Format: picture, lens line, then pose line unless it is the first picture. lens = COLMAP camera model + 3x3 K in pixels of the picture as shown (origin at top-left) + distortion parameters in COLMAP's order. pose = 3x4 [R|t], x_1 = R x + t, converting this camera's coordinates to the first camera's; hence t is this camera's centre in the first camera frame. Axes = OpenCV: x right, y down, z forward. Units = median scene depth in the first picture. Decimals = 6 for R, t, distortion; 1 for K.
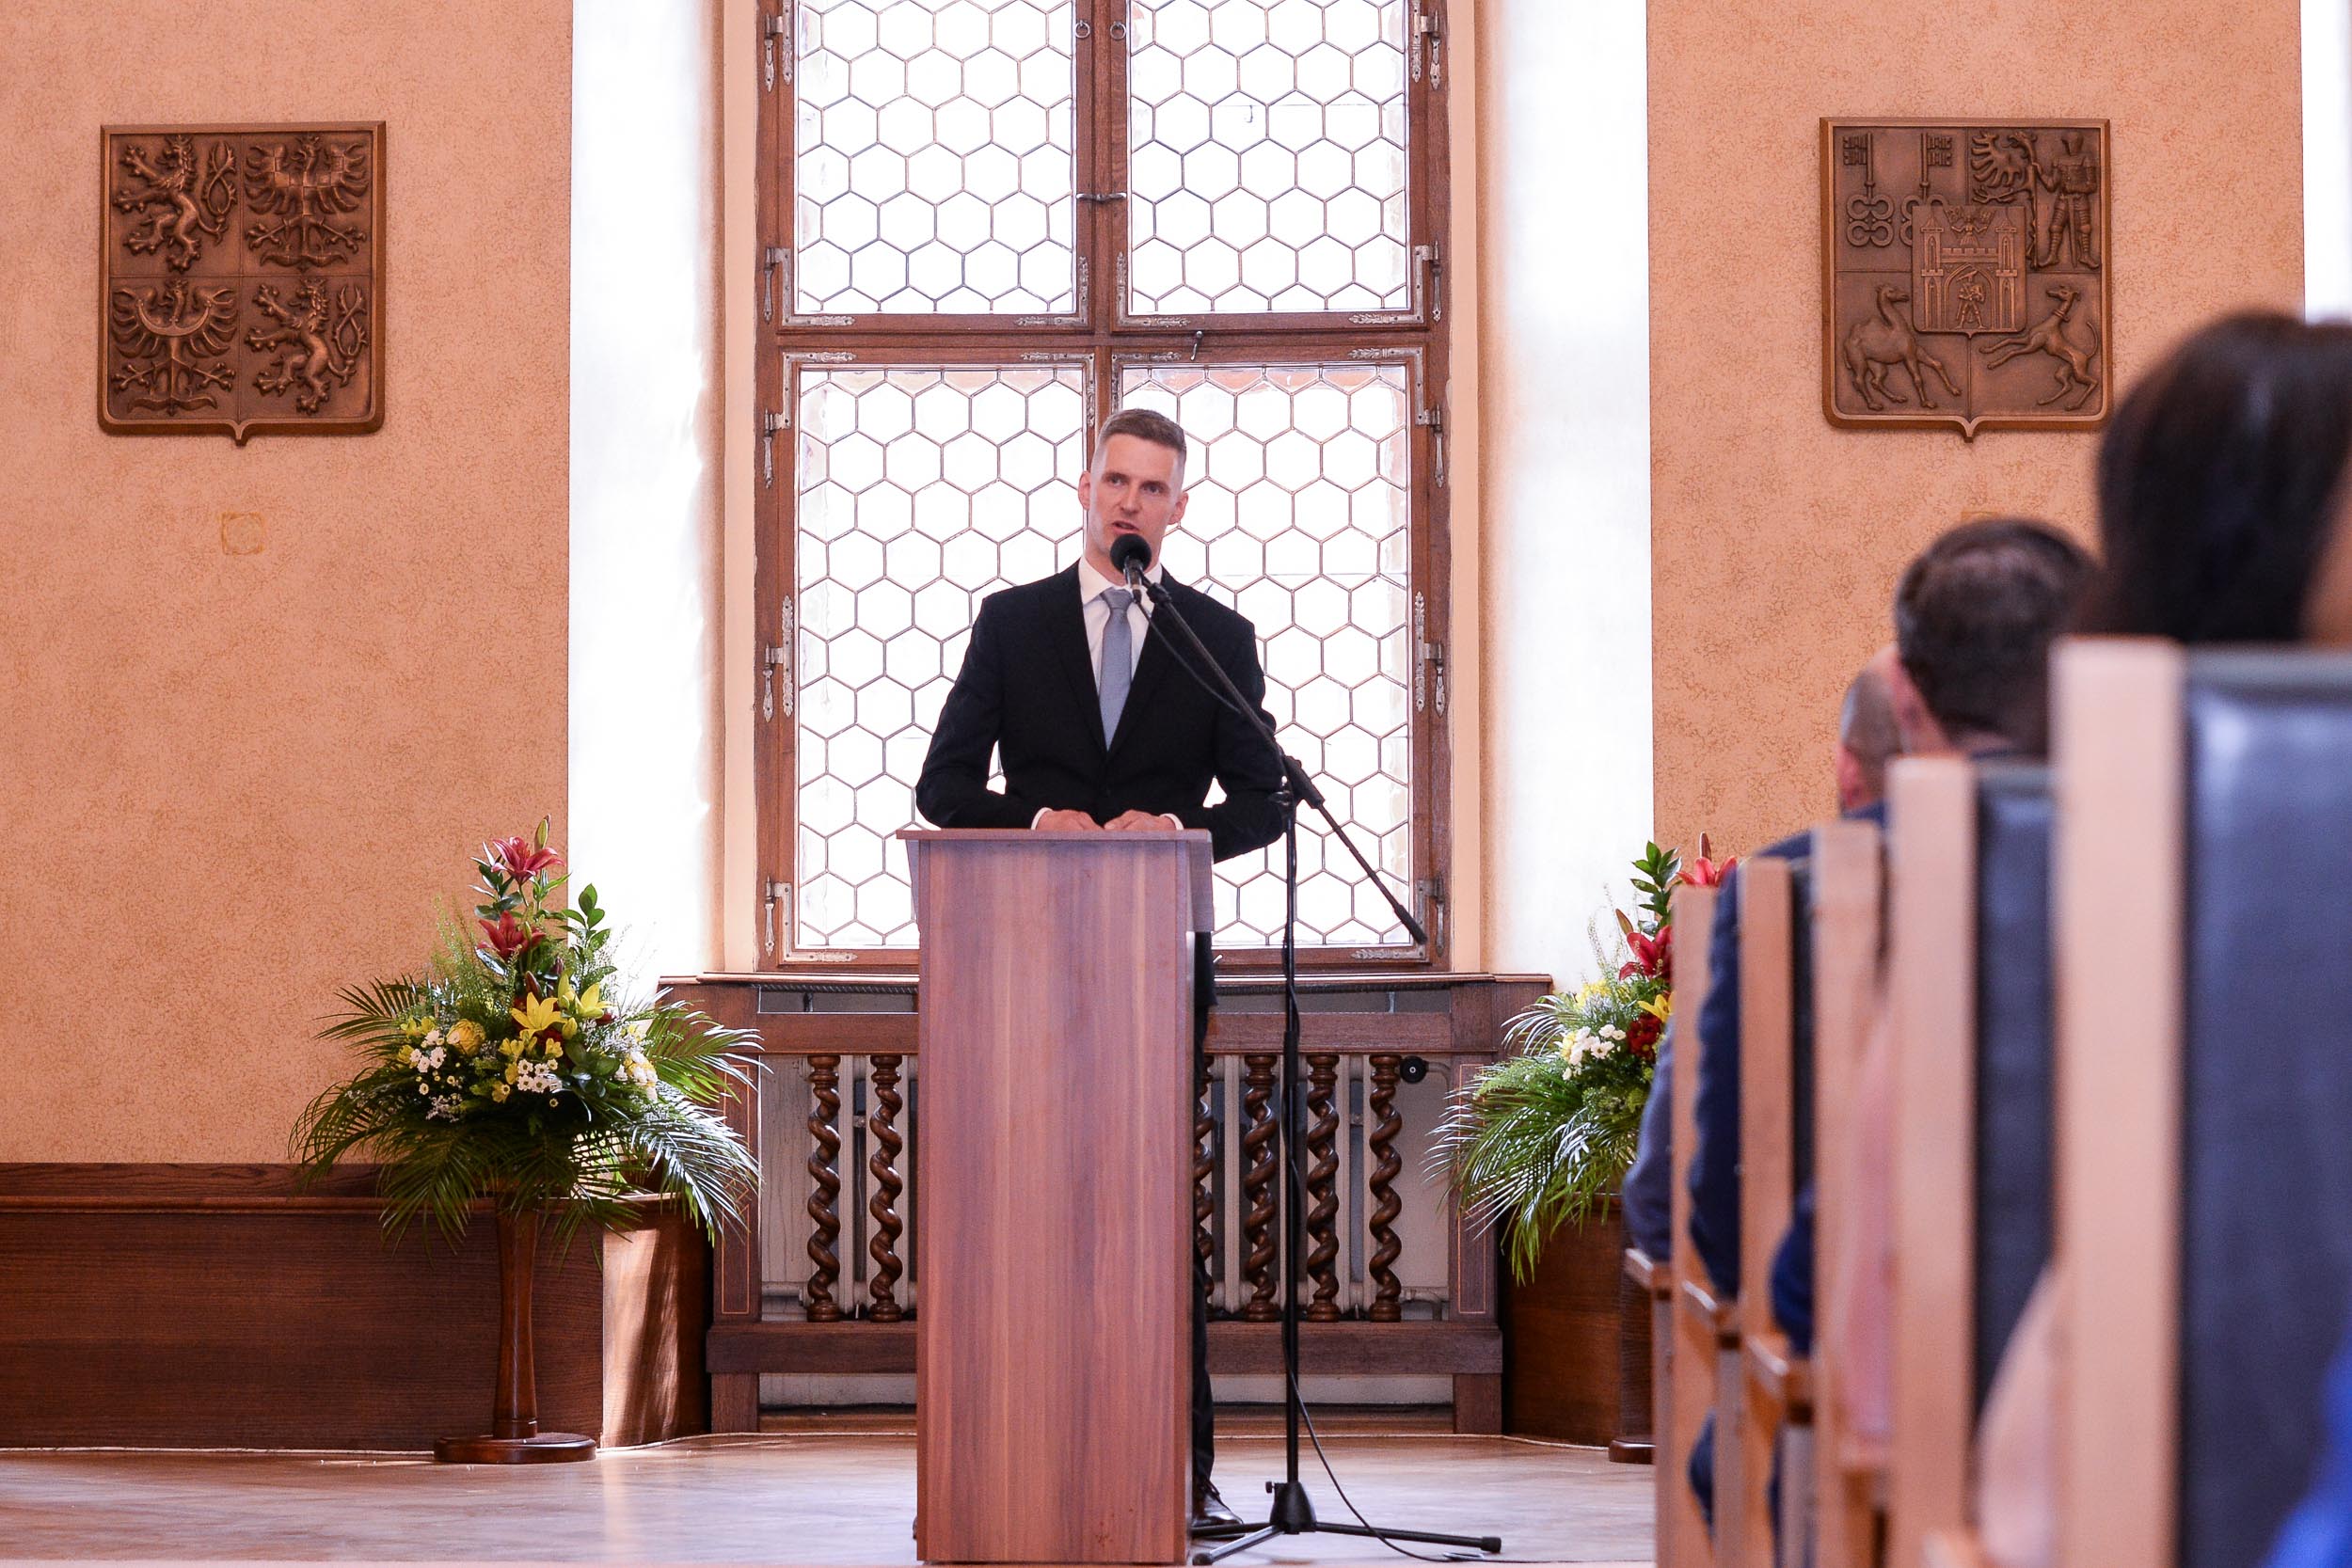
lens RADIAL K [[8286.6, 0, 1175.7], [0, 8286.6, 795.3], [0, 0, 1]] dist [-0.383230, 0.000000]
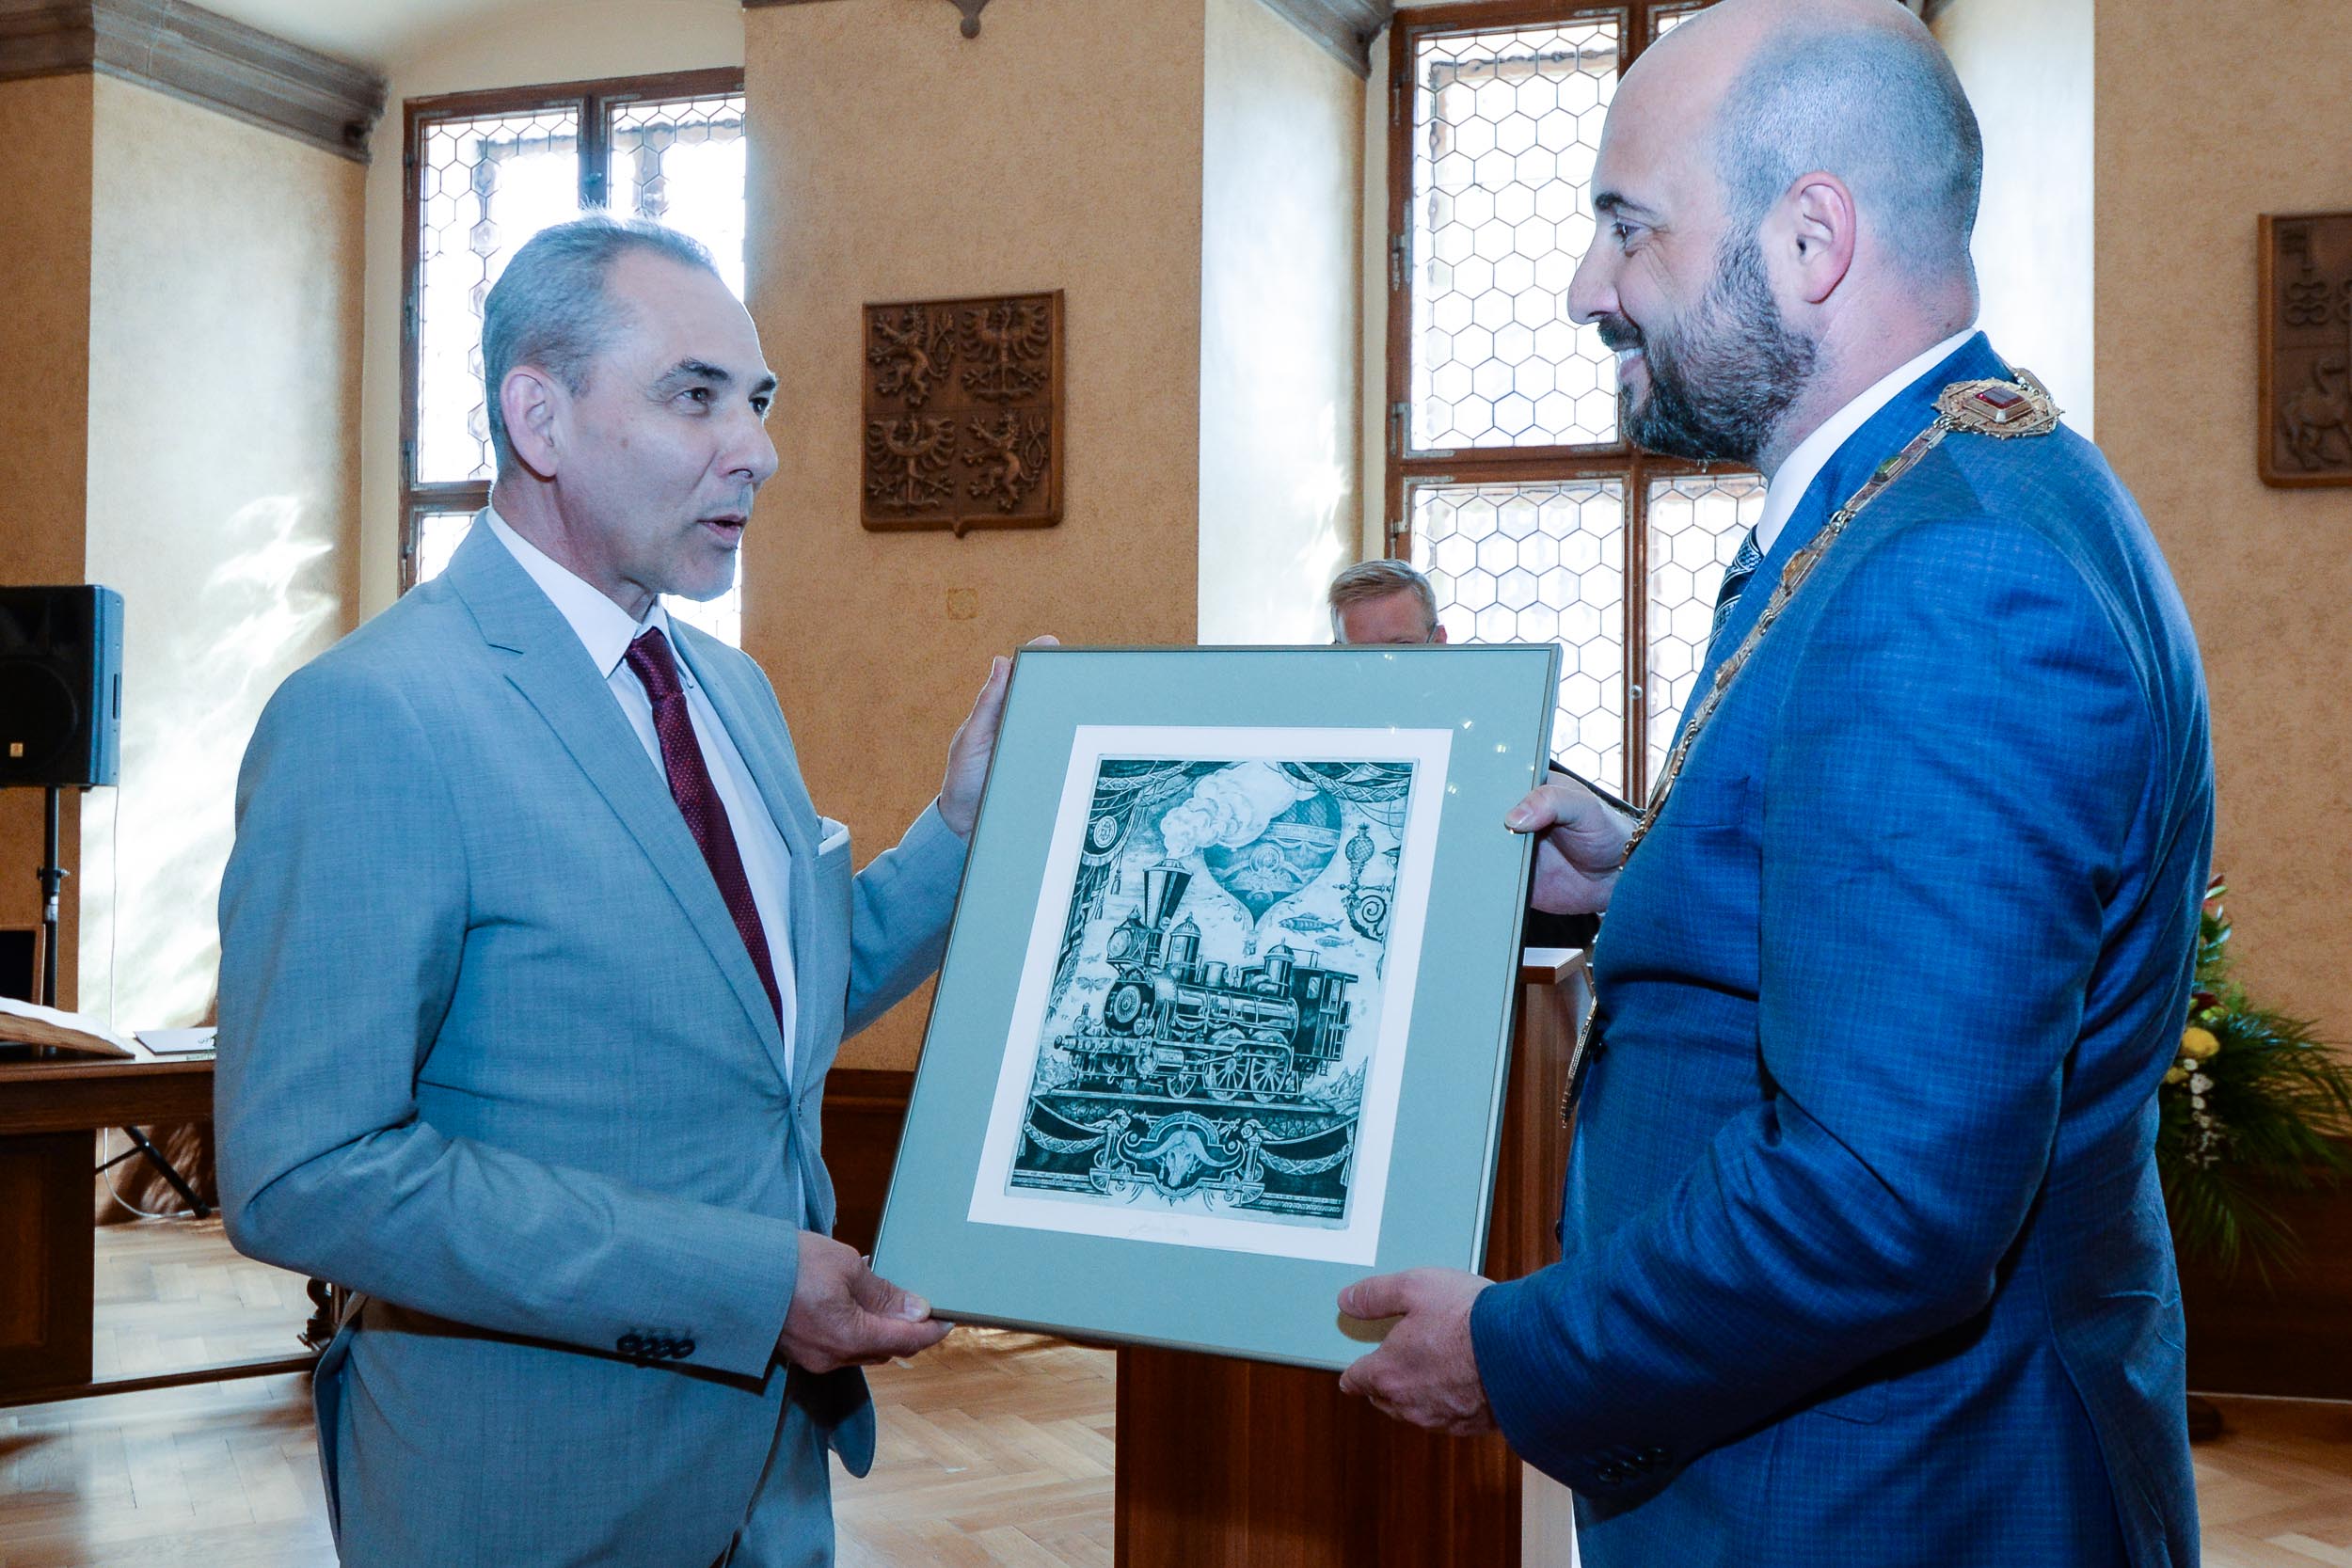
lens RADIAL K [[2197.1, 0, 1181.8], [0, 2197.1, 773.1], [0, 0, 1]] dist [0.017639, 0.000000]
pose [[0.964244, 0.005319, -0.264962, 0.016127], [-0.000655, 0.999843, 0.017689, -0.010502], [0.265015, -0.016883, 0.964097, 0.665067]]
